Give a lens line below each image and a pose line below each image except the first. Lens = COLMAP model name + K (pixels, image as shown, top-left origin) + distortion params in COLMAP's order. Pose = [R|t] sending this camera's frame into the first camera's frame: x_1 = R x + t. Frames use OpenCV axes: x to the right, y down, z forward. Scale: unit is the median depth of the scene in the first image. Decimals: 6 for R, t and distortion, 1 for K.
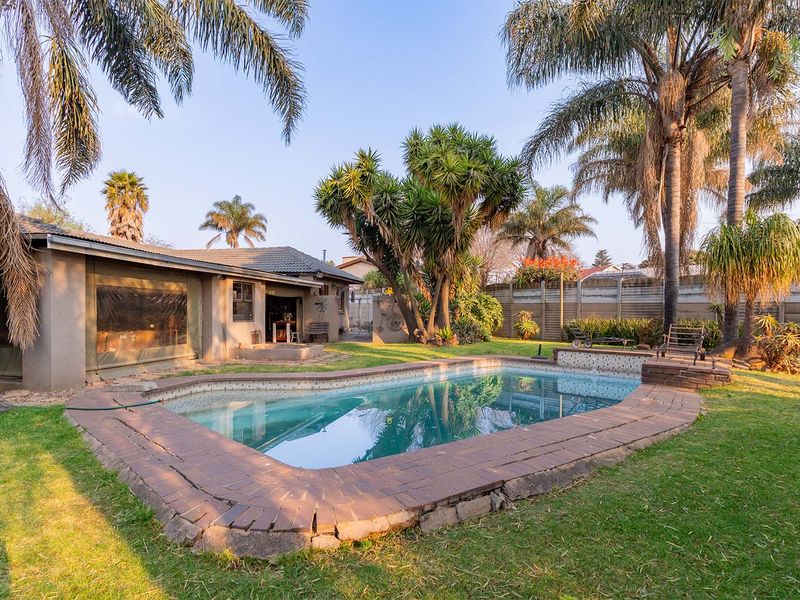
lens RADIAL K [[574.4, 0, 457.1], [0, 574.4, 313.9], [0, 0, 1]] dist [0.008737, -0.069042]
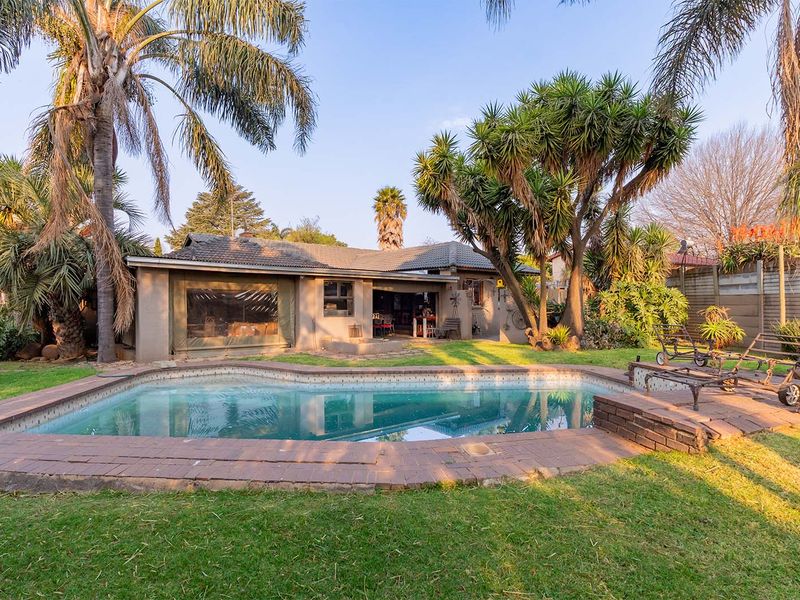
lens RADIAL K [[596.6, 0, 400.0], [0, 596.6, 300.0], [0, 0, 1]] dist [0.023549, -0.062373]
pose [[0.629011, -0.005162, -0.777379, 0.556206], [-0.001751, 0.999966, -0.008057, -0.008501], [0.777395, 0.006429, 0.628980, 0.343790]]
